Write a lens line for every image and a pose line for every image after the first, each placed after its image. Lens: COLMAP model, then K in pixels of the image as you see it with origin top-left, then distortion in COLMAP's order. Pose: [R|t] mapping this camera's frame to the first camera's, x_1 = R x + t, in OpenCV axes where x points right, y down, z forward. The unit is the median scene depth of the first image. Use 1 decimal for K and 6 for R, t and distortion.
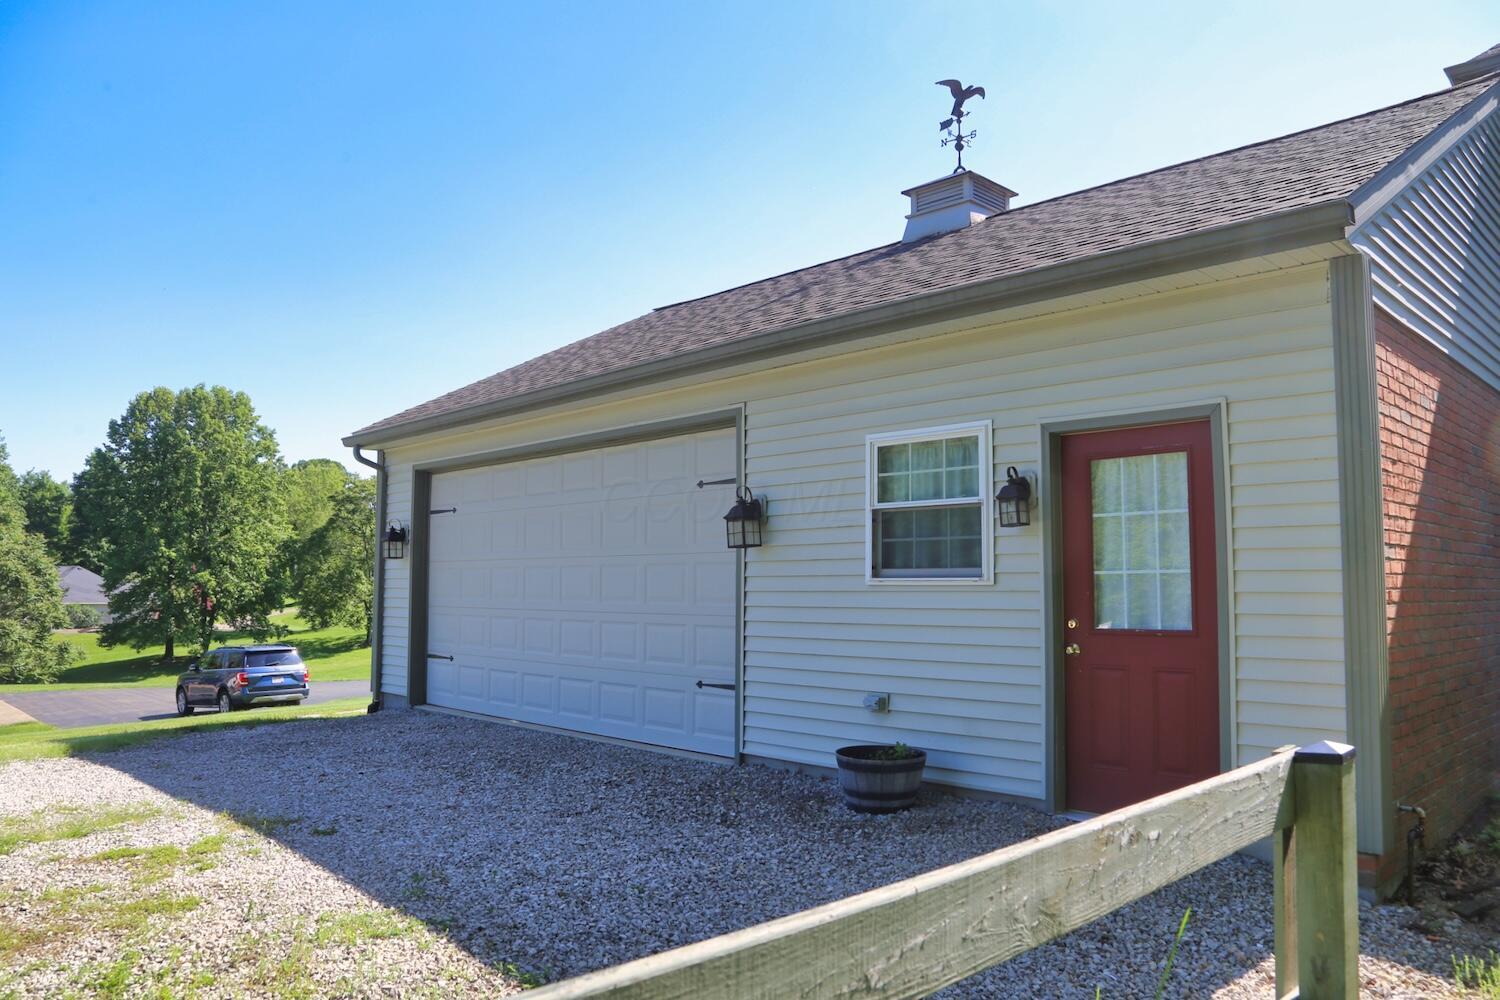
lens RADIAL K [[1073.4, 0, 750.0], [0, 1073.4, 500.0], [0, 0, 1]] dist [-0.072386, 0.006502]
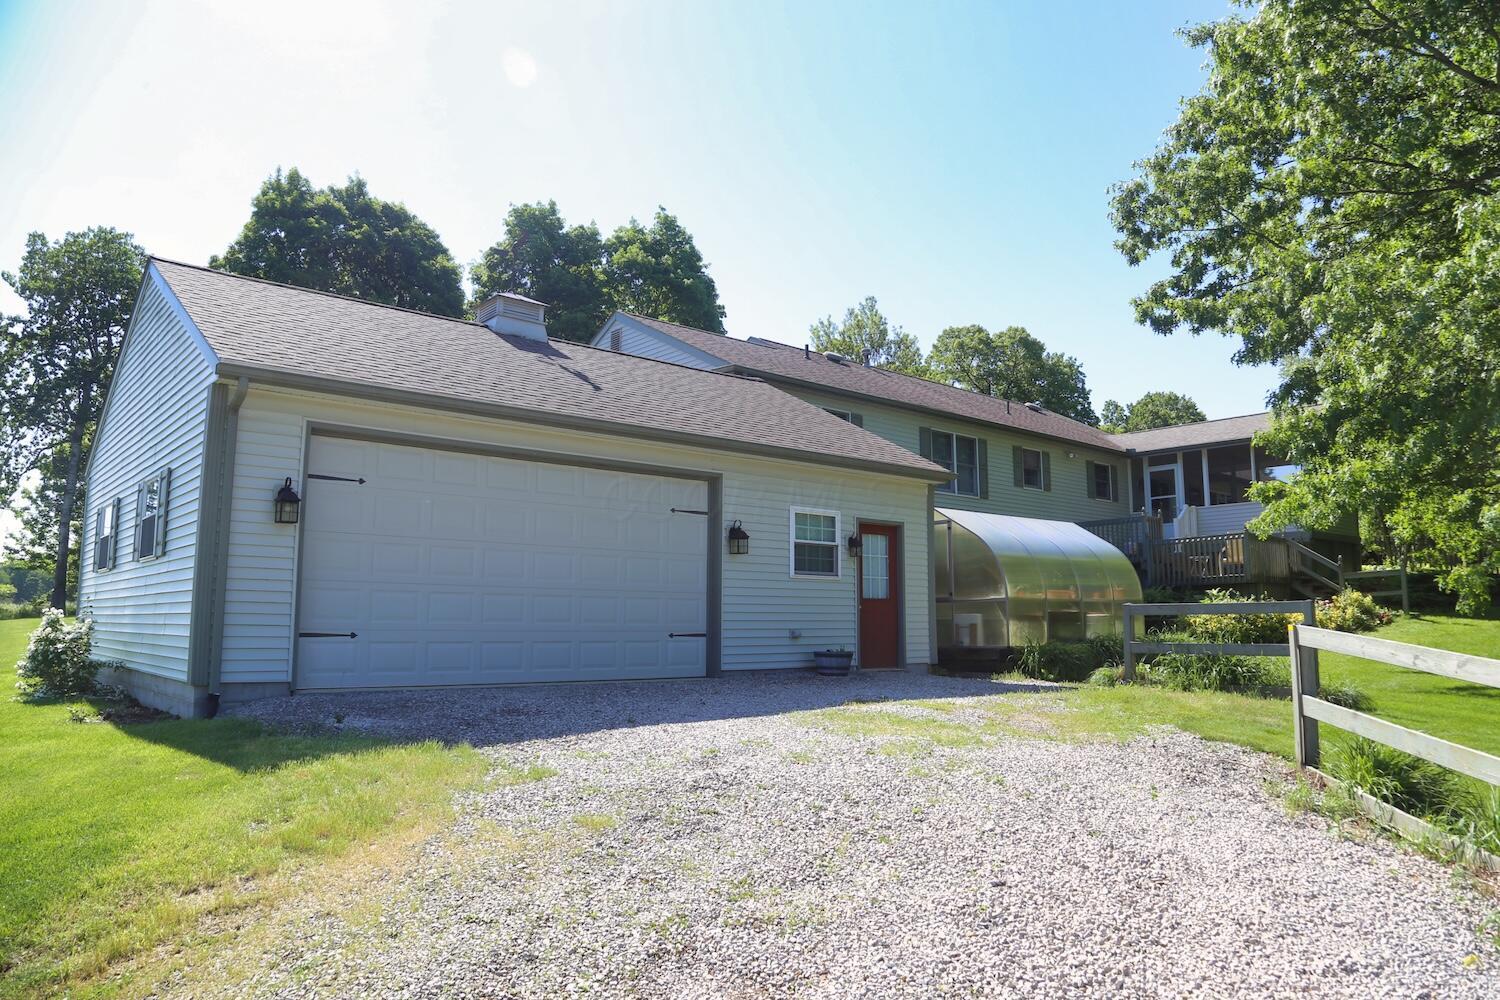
lens RADIAL K [[1073.4, 0, 750.0], [0, 1073.4, 500.0], [0, 0, 1]] dist [-0.072386, 0.006502]
pose [[0.043838, 0.113335, 0.992589, -1.991810], [-0.087990, 0.990121, -0.109167, 0.164894], [-0.995156, -0.082552, 0.053377, 0.985895]]
